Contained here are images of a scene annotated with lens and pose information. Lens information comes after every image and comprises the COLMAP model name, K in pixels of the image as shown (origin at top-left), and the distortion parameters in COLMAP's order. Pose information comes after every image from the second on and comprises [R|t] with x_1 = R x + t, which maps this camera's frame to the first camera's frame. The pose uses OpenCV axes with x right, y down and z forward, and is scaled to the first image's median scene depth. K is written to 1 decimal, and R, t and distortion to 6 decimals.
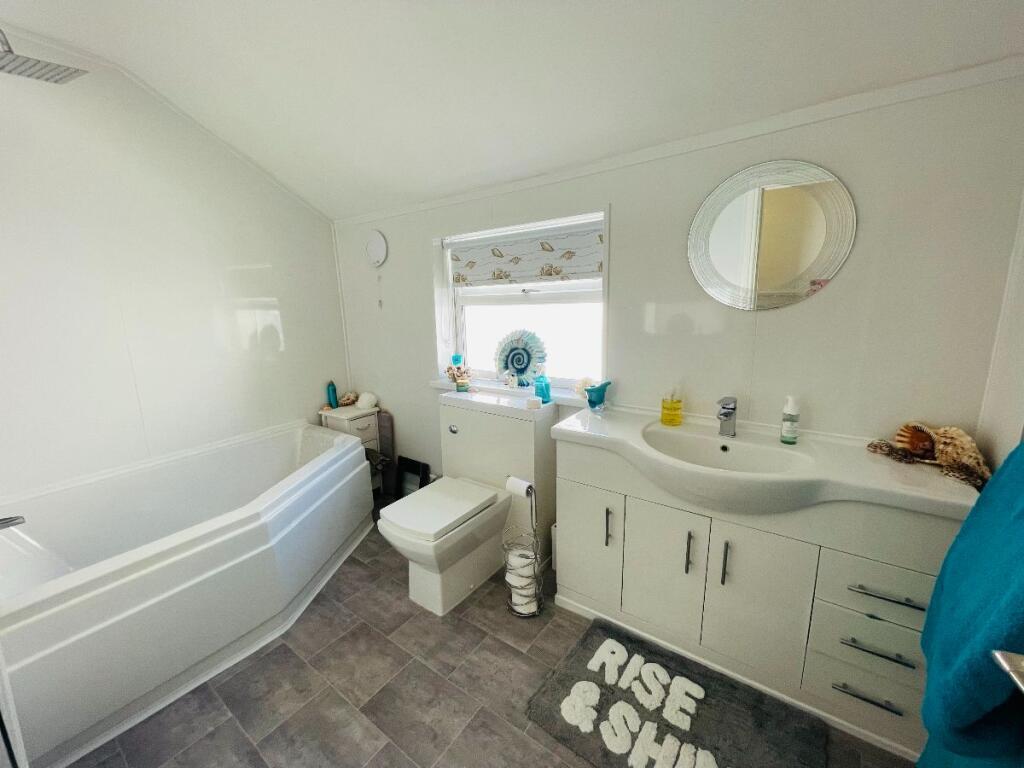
lens RADIAL K [[413.7, 0, 510.1], [0, 413.7, 376.2], [0, 0, 1]] dist [-0.009678, 0.004712]
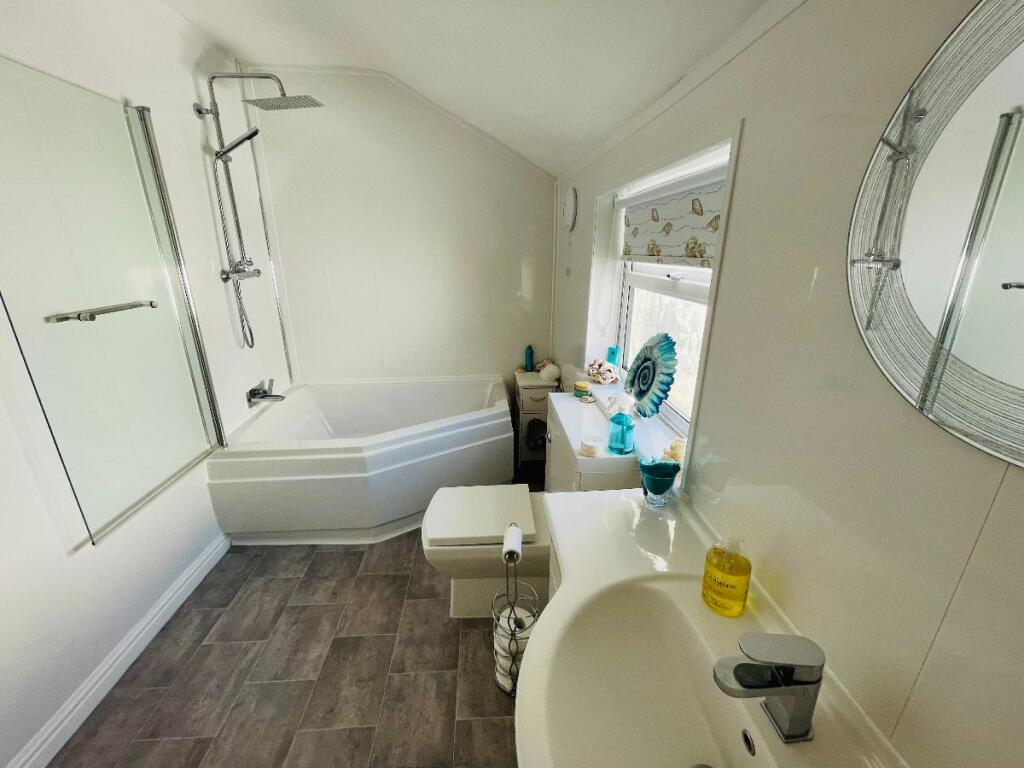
lens RADIAL K [[413.7, 0, 510.1], [0, 413.7, 376.2], [0, 0, 1]] dist [-0.009678, 0.004712]
pose [[0.637723, 0.257610, -0.725911, 0.488357], [-0.158937, 0.966144, 0.203234, -0.187655], [0.753690, -0.014233, 0.657076, 0.482072]]
